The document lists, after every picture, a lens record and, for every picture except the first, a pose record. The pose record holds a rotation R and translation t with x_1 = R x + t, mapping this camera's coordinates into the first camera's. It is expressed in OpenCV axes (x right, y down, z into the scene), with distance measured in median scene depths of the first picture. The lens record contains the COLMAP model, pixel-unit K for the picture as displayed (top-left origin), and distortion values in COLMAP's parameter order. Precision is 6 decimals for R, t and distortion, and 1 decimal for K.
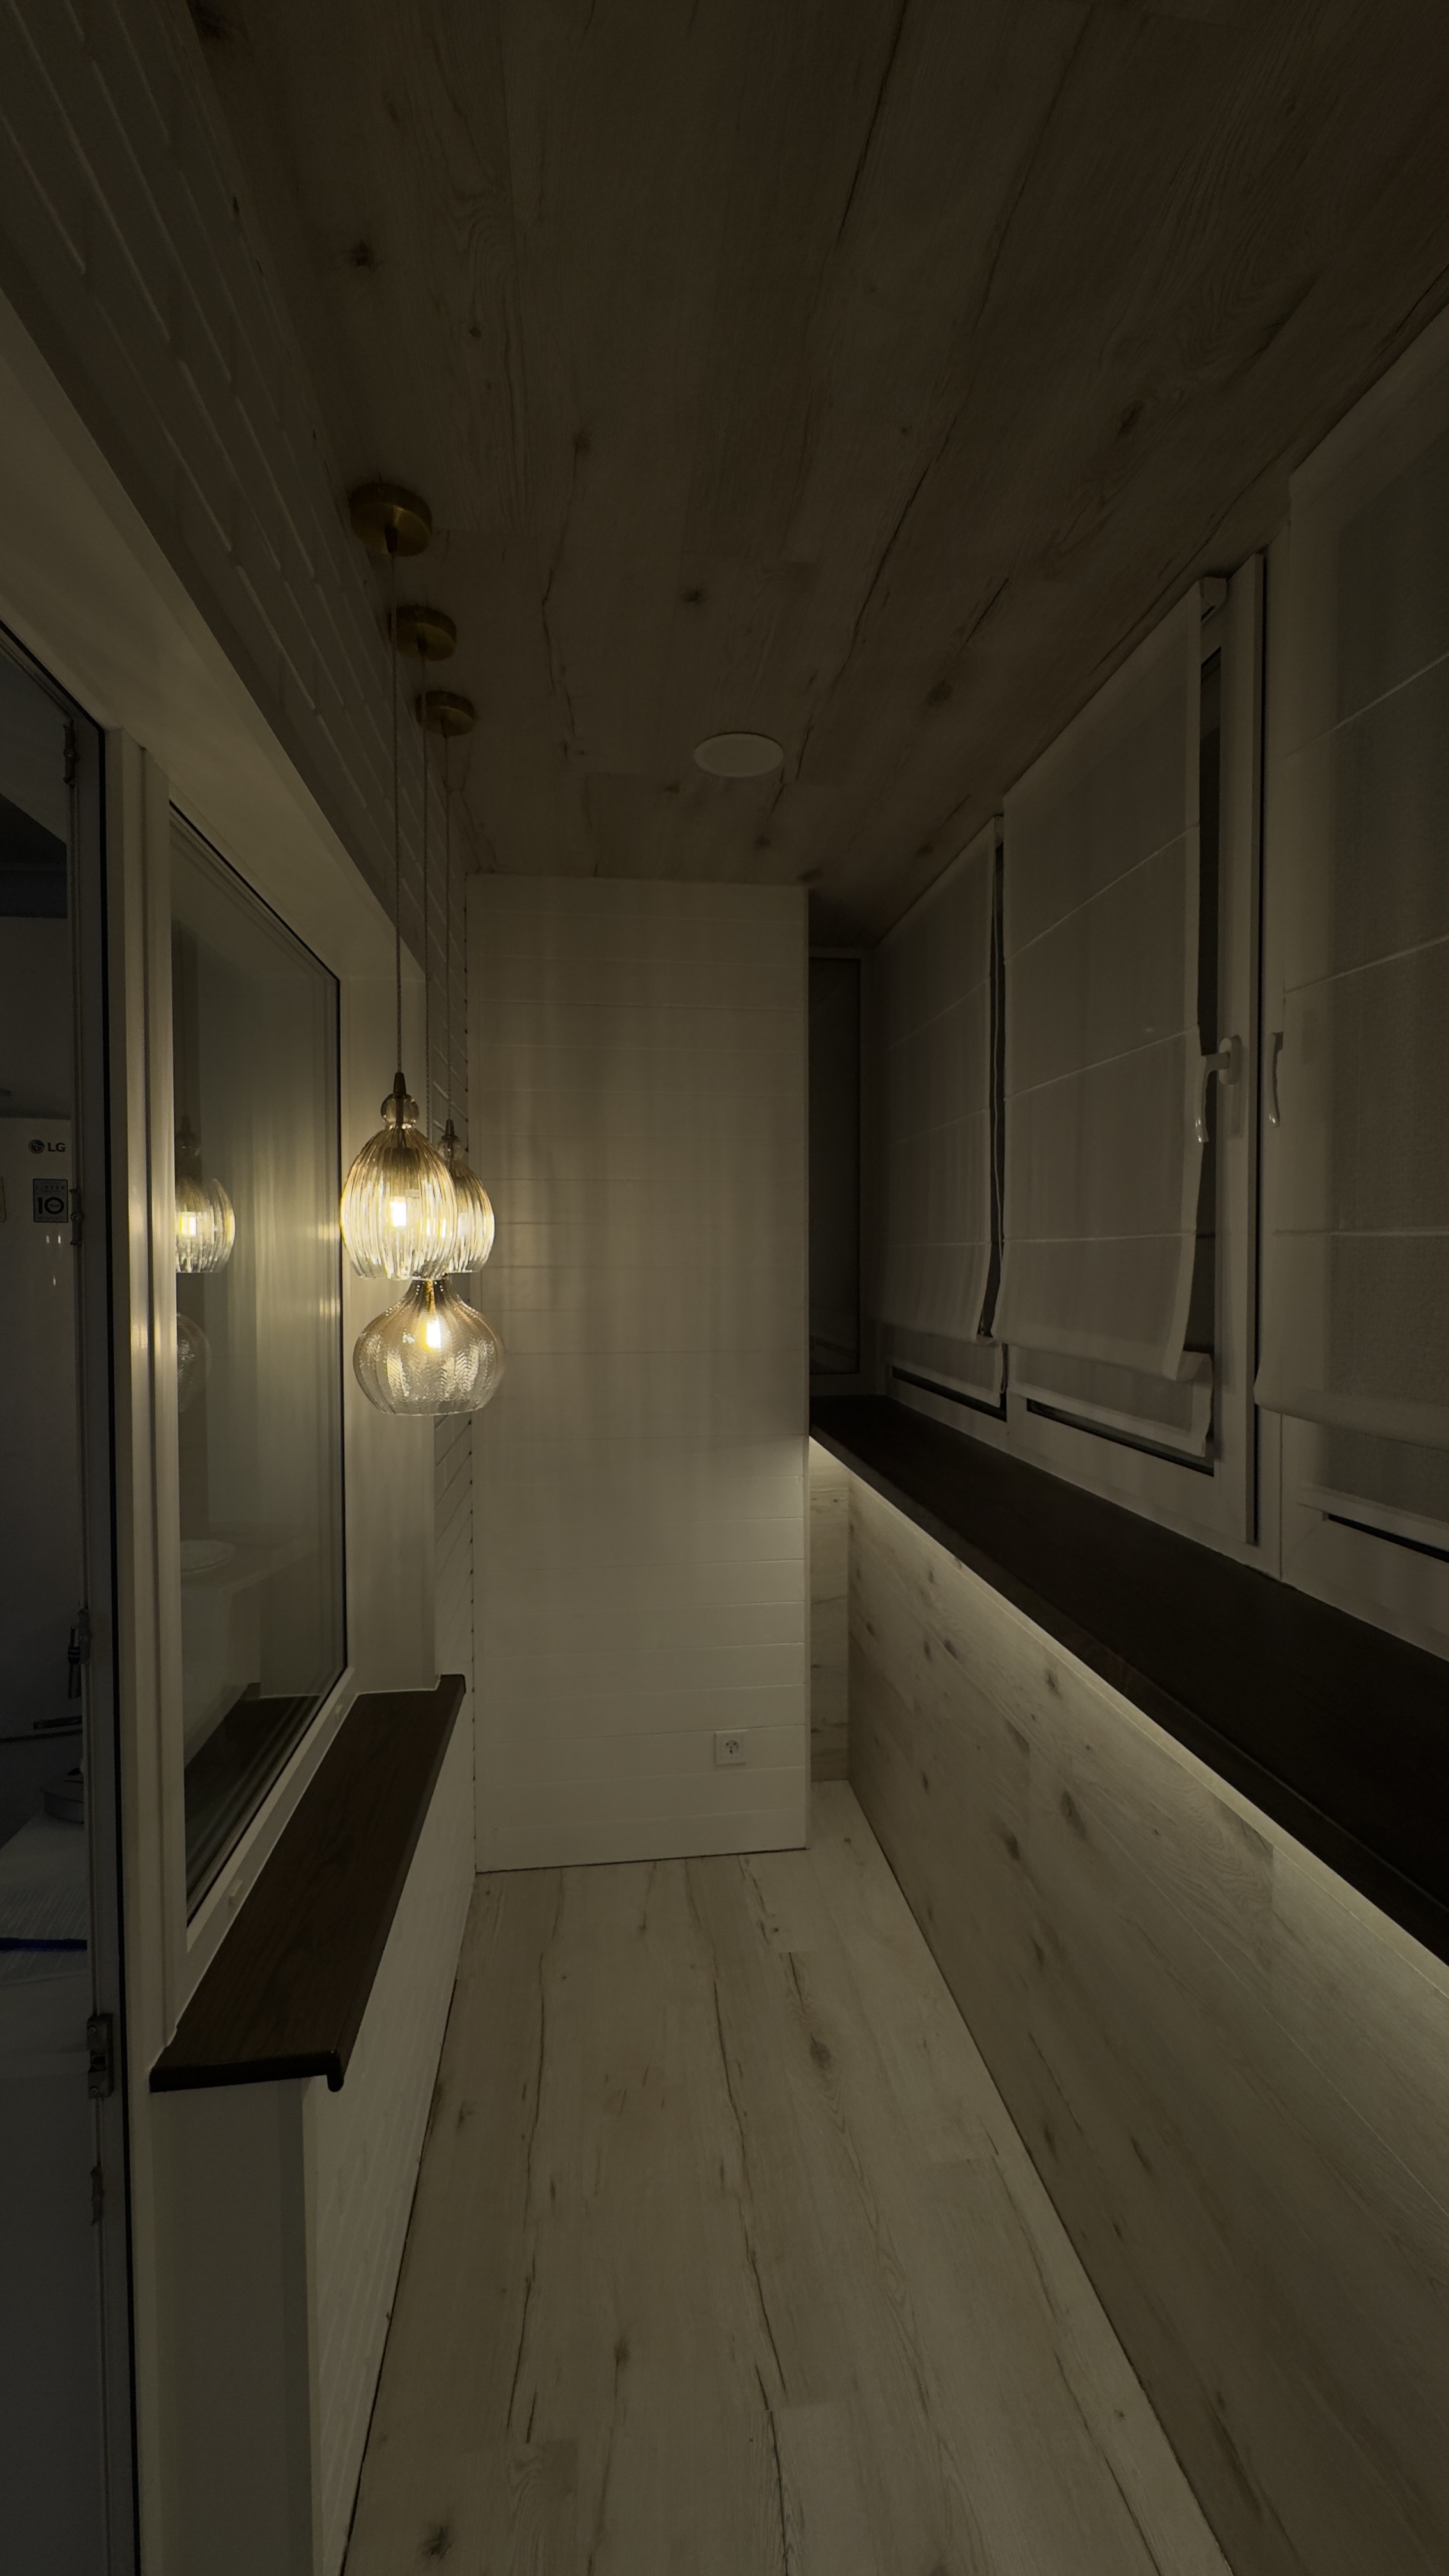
lens RADIAL K [[1027.2, 0, 724.5], [0, 1027.2, 1288.0], [0, 0, 1]] dist [-0.001507, -0.000126]
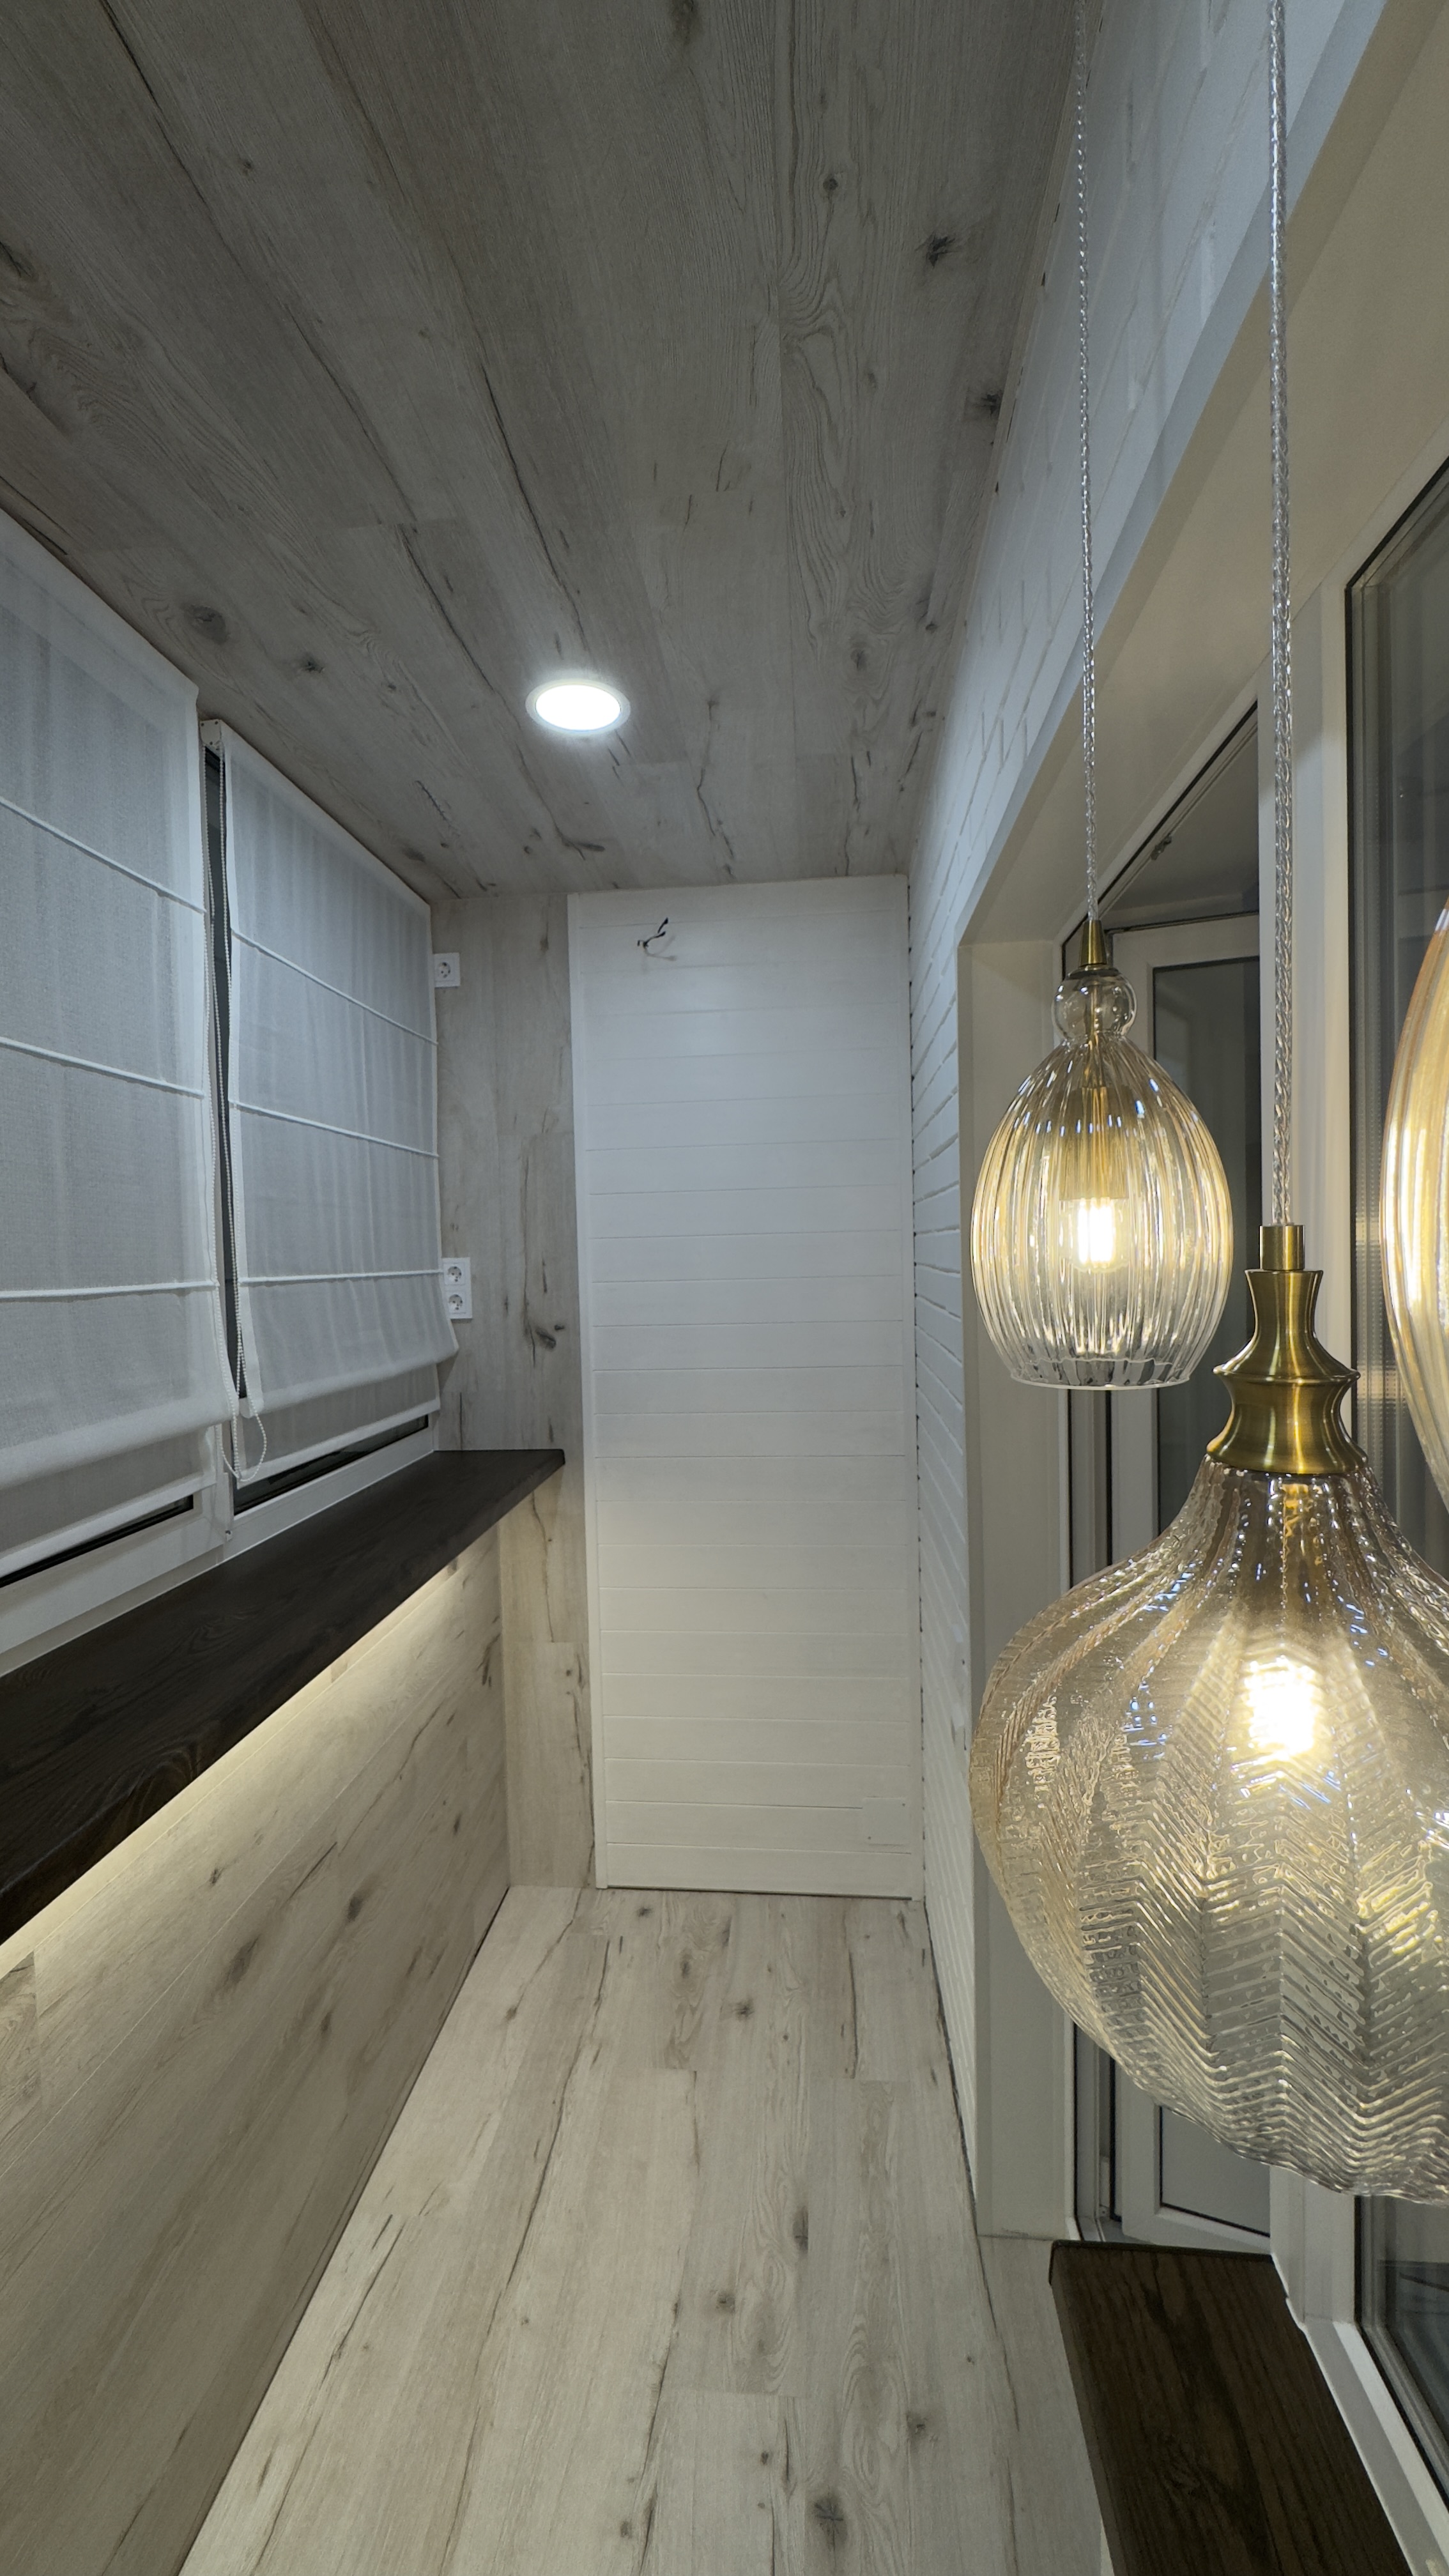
lens RADIAL K [[1027.2, 0, 724.5], [0, 1027.2, 1288.0], [0, 0, 1]] dist [-0.001507, -0.000126]
pose [[-0.976319, 0.020112, 0.215400, -0.189286], [0.034912, 0.997266, 0.065128, -0.063163], [-0.213502, 0.071106, -0.974352, 1.116270]]
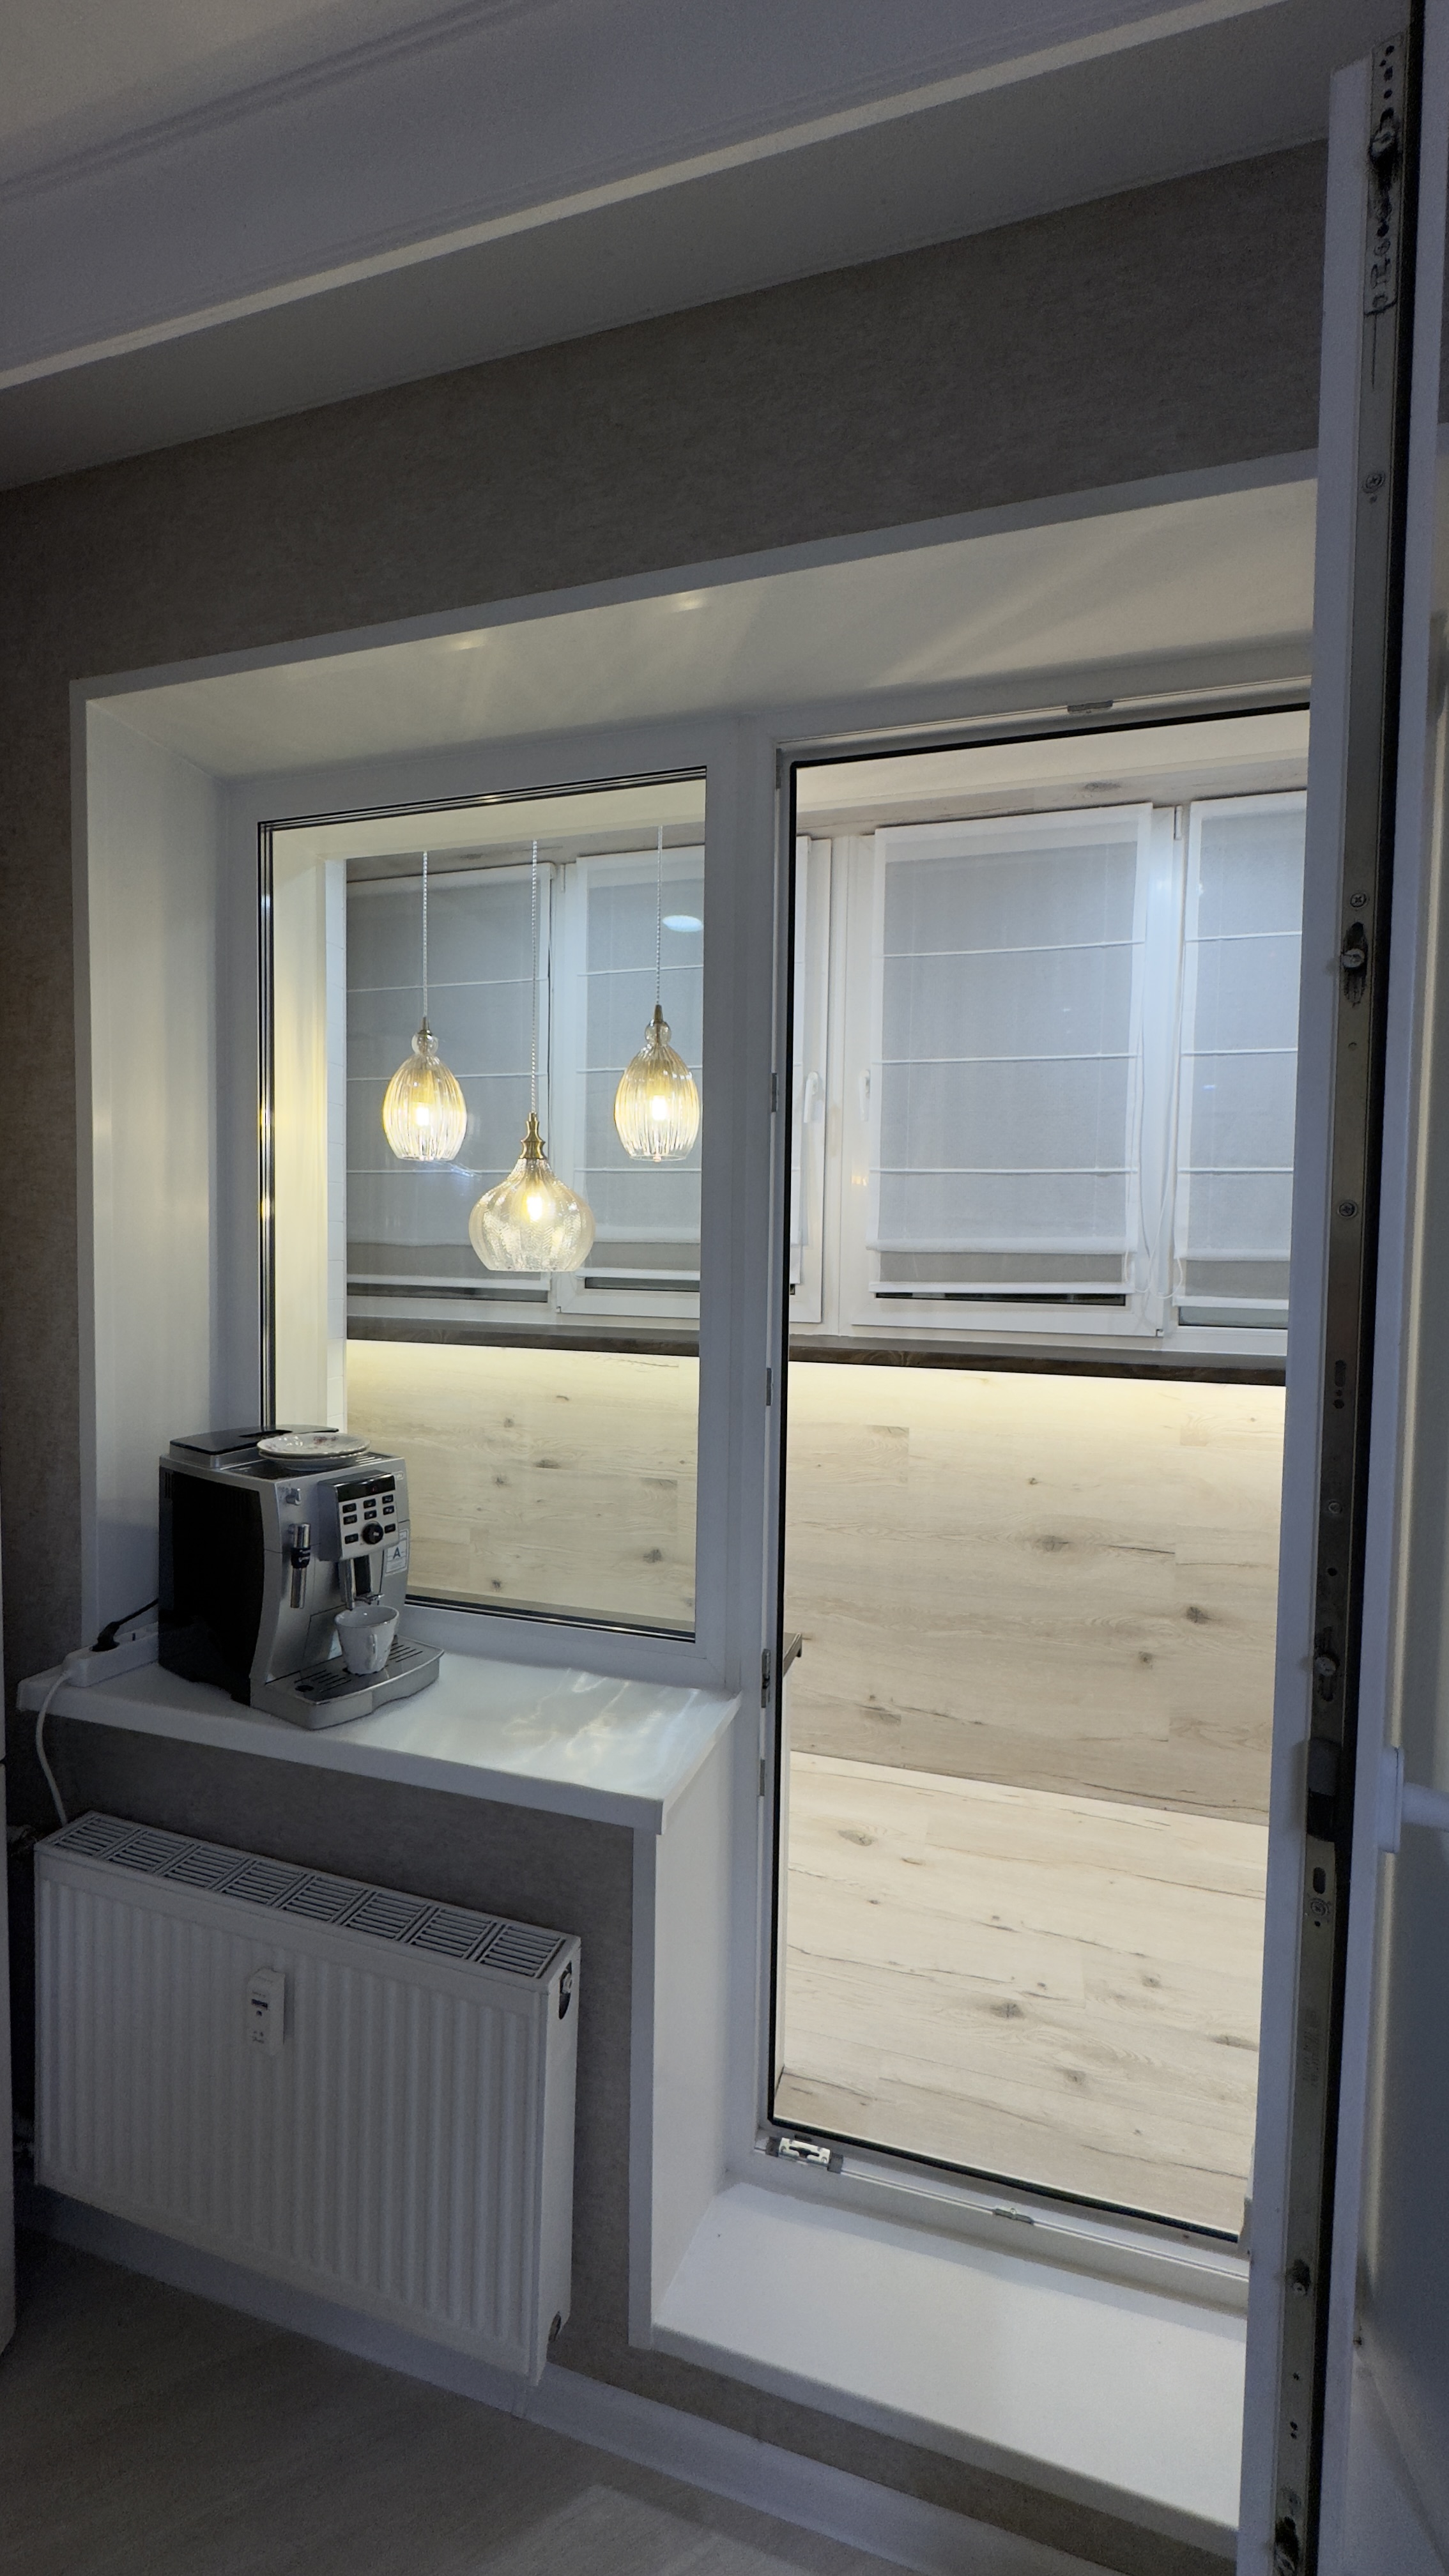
lens RADIAL K [[1027.2, 0, 724.5], [0, 1027.2, 1288.0], [0, 0, 1]] dist [-0.001507, -0.000126]
pose [[0.402870, -0.032224, 0.914690, -1.151118], [0.013275, 0.999481, 0.029365, 0.094116], [-0.915161, 0.000312, 0.403088, 0.280156]]
